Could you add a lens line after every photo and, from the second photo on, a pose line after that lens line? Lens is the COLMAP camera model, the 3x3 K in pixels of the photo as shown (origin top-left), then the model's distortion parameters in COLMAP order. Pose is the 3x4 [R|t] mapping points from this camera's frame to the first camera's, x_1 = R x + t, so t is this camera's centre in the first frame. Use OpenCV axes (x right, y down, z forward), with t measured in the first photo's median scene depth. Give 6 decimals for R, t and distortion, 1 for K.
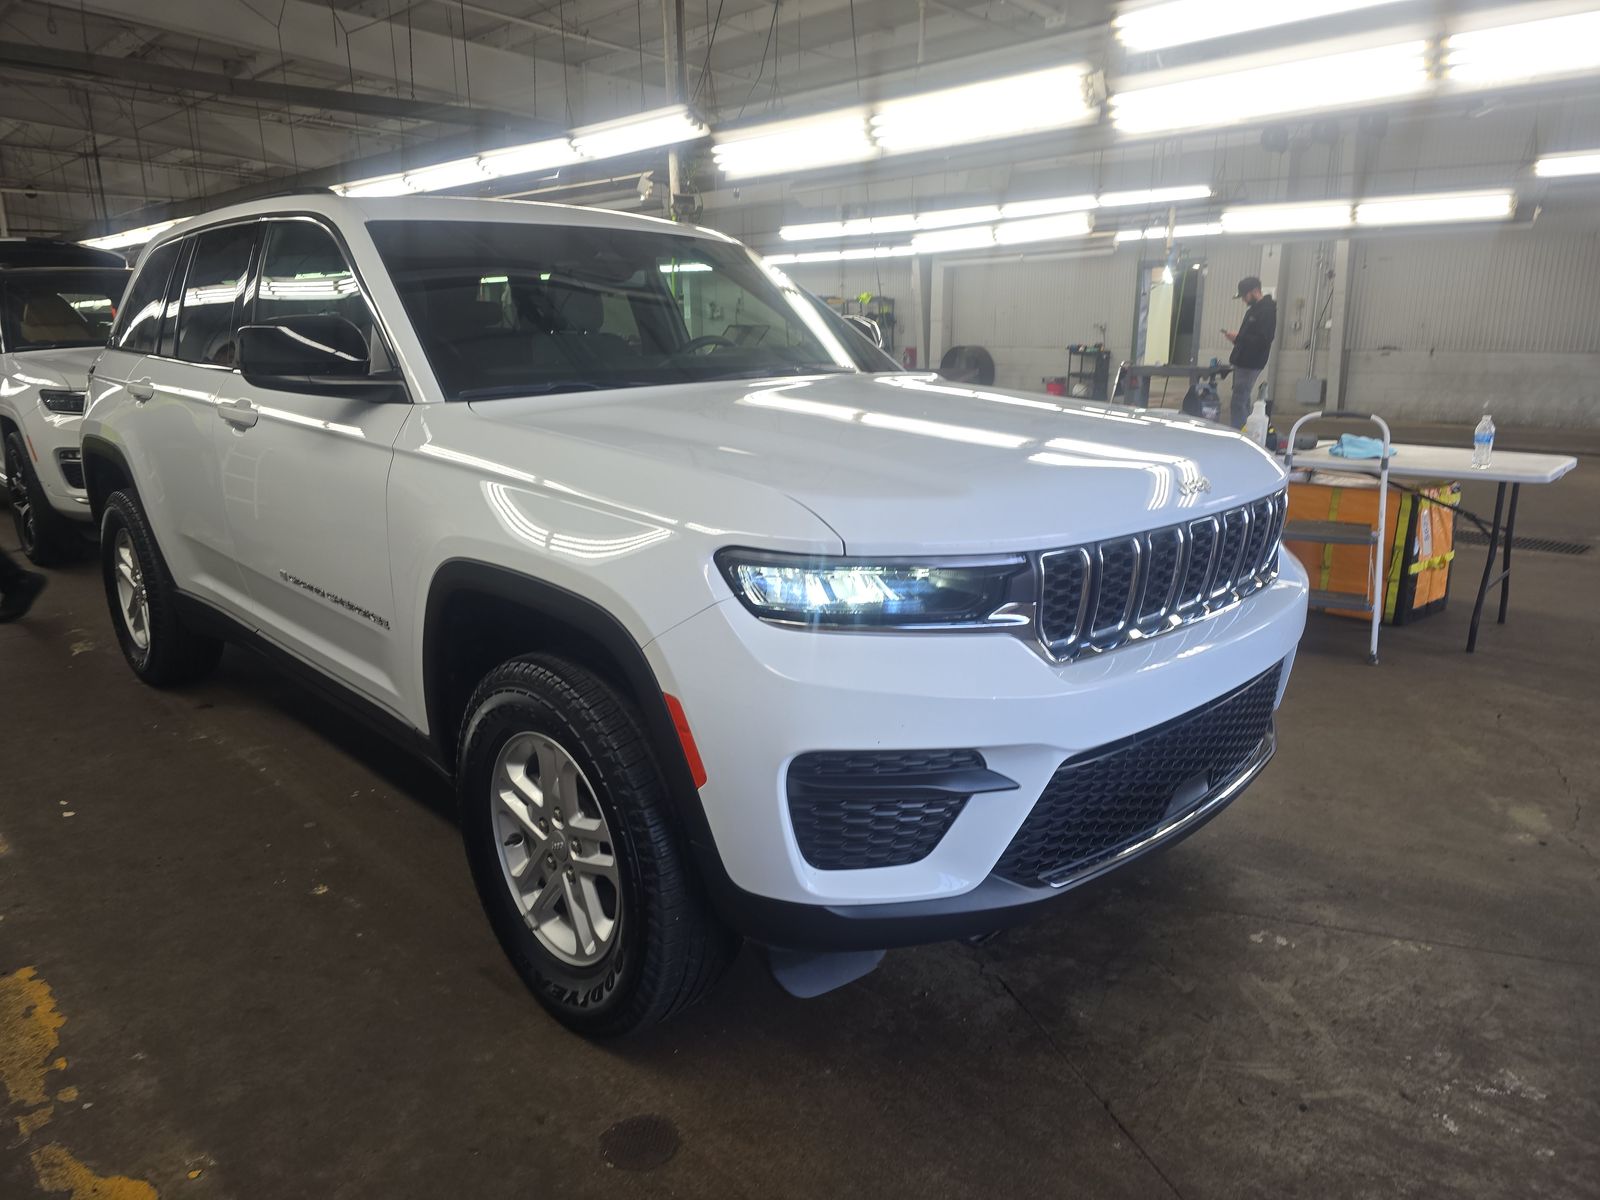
lens RADIAL K [[1066.7, 0, 811.0], [0, 1066.7, 604.7], [0, 0, 1]] dist [0.056631, -0.049422]
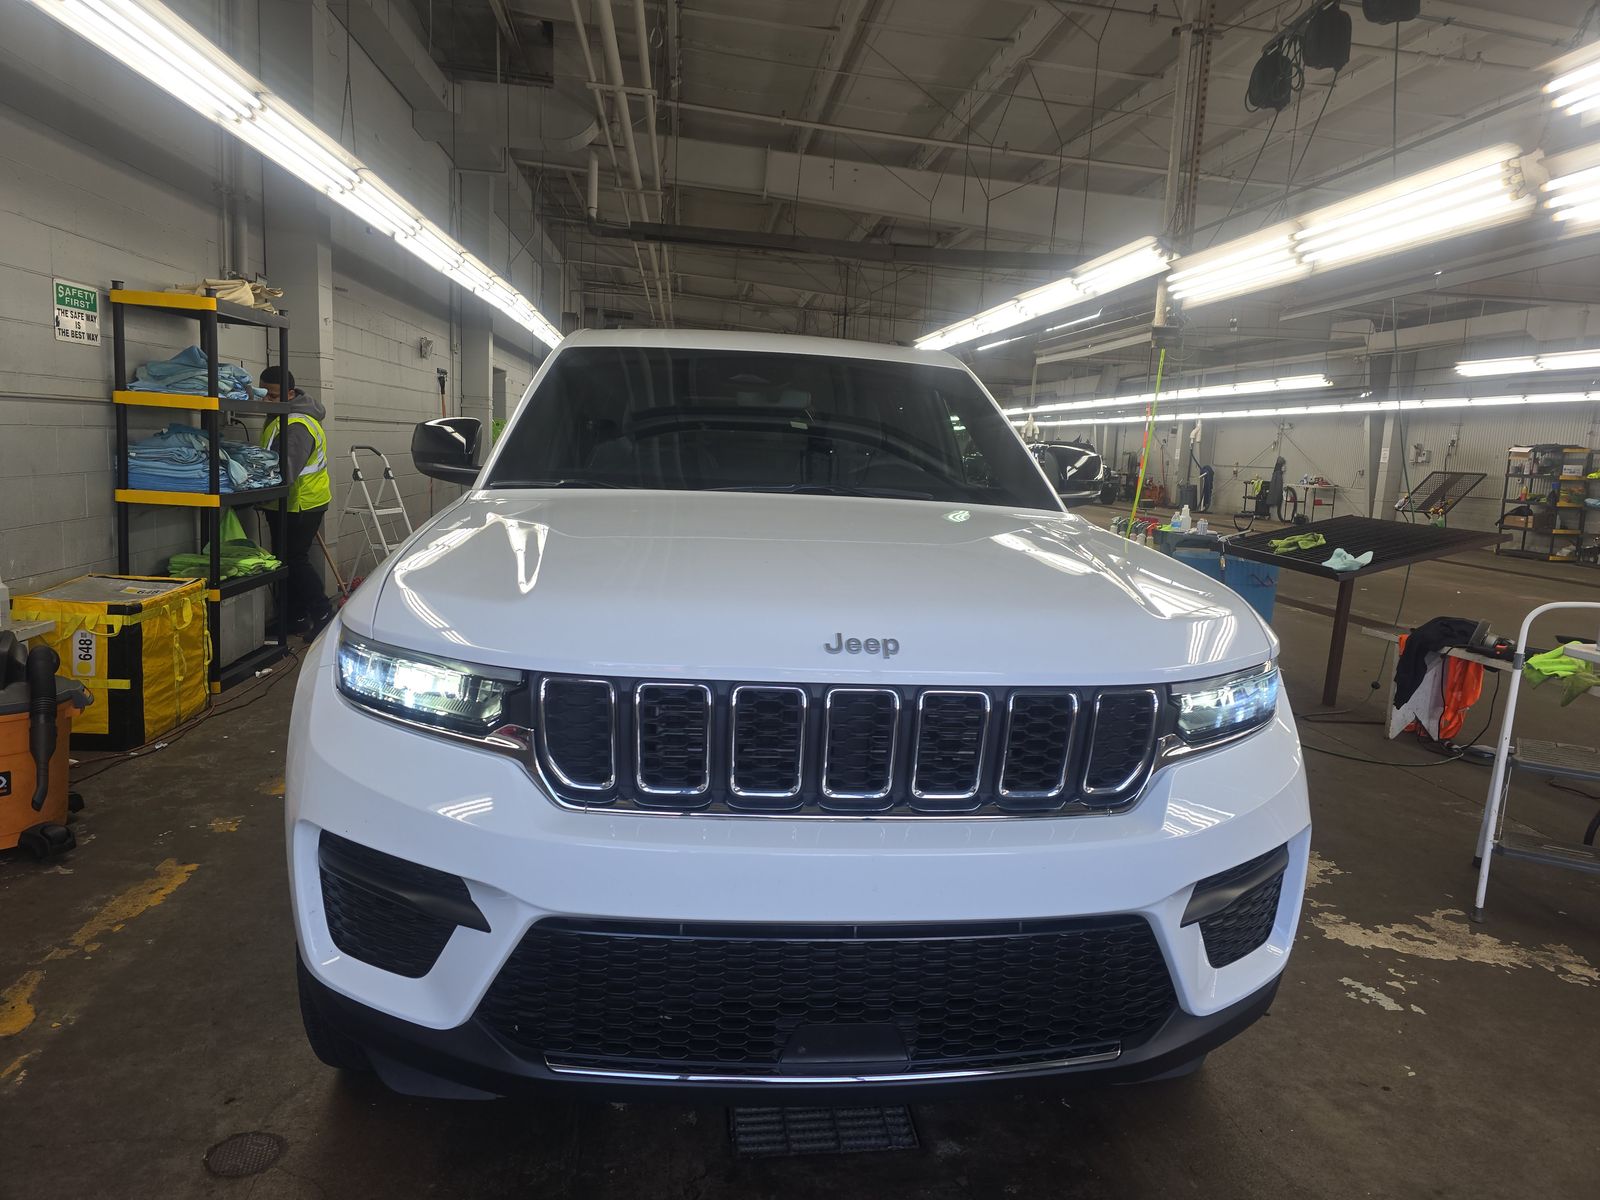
lens RADIAL K [[1062.2, 0, 803.7], [0, 1062.2, 592.8], [0, 0, 1]] dist [0.054083, -0.050573]
pose [[0.788211, 0.124984, -0.602580, 0.464356], [-0.202613, 0.977273, -0.062328, -0.052729], [0.581095, 0.171218, 0.795621, 0.200660]]
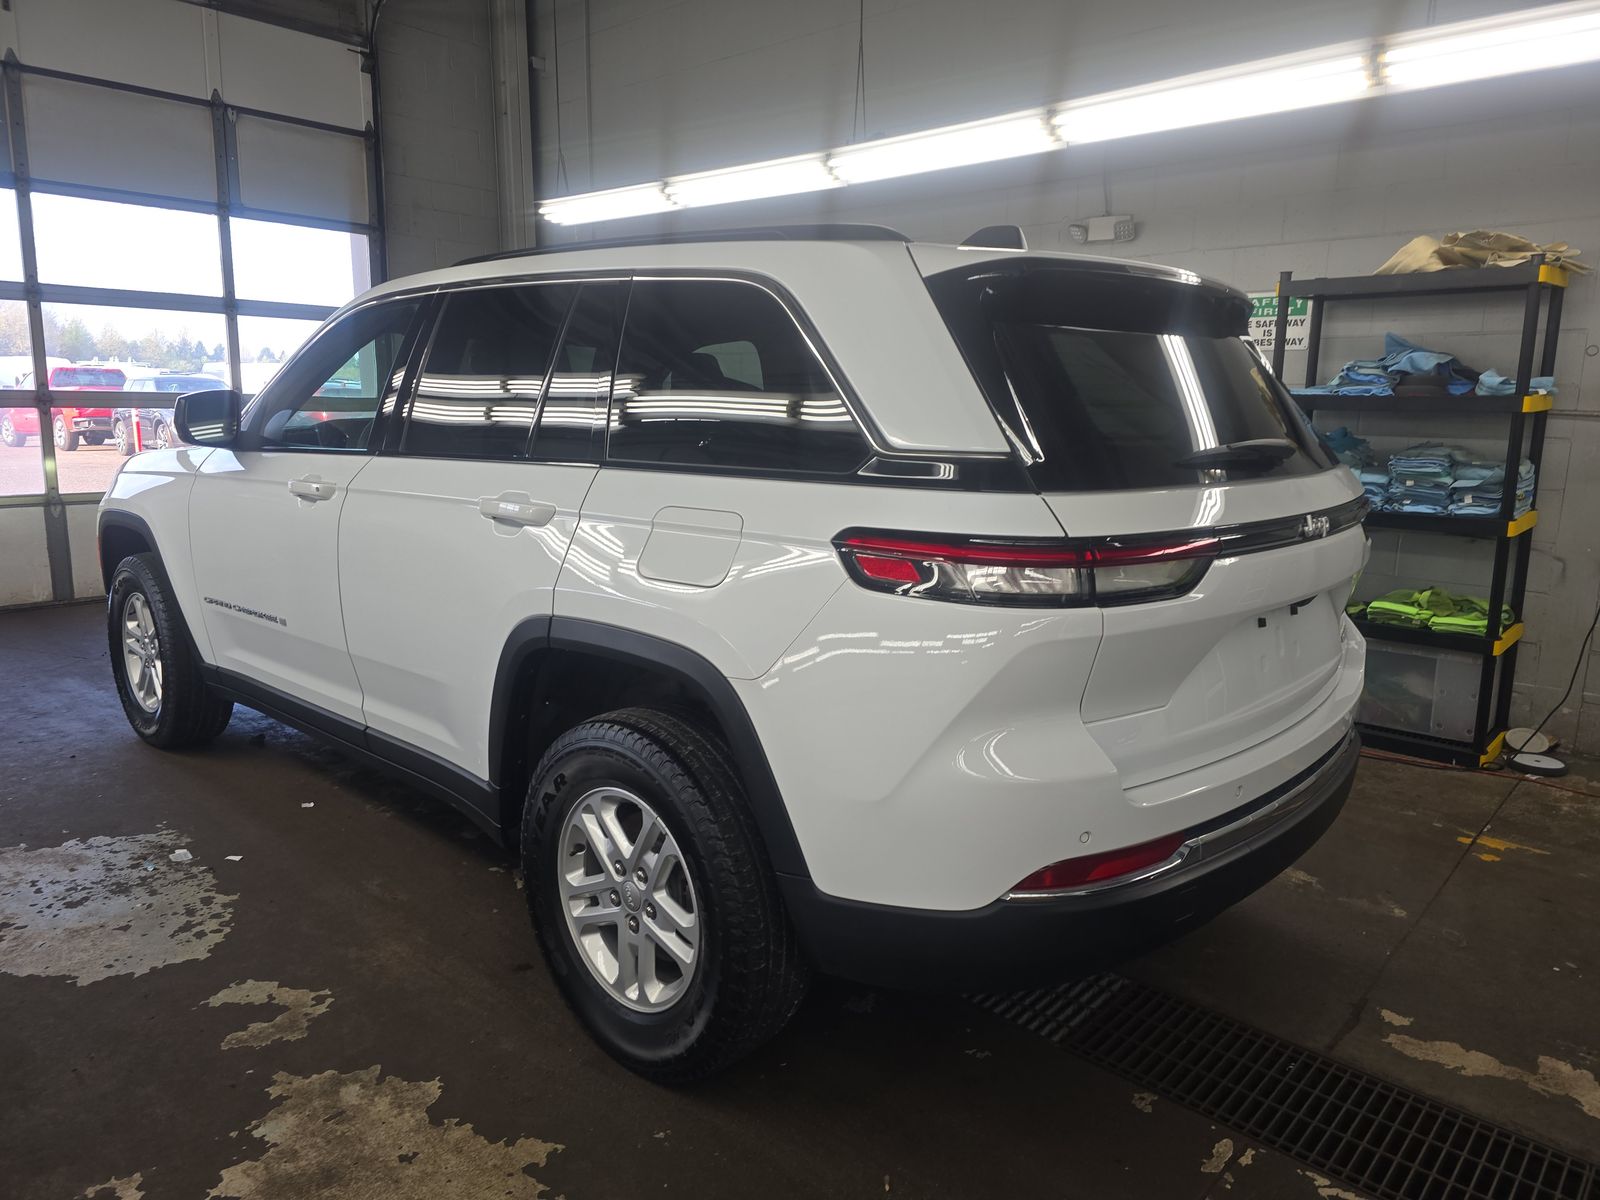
lens RADIAL K [[1062.2, 0, 803.7], [0, 1062.2, 592.8], [0, 0, 1]] dist [0.054083, -0.050573]
pose [[-0.998518, -0.005422, -0.054161, -0.436525], [-0.027944, 0.904956, 0.424587, -0.556736], [0.046711, 0.425471, -0.903766, 2.092783]]
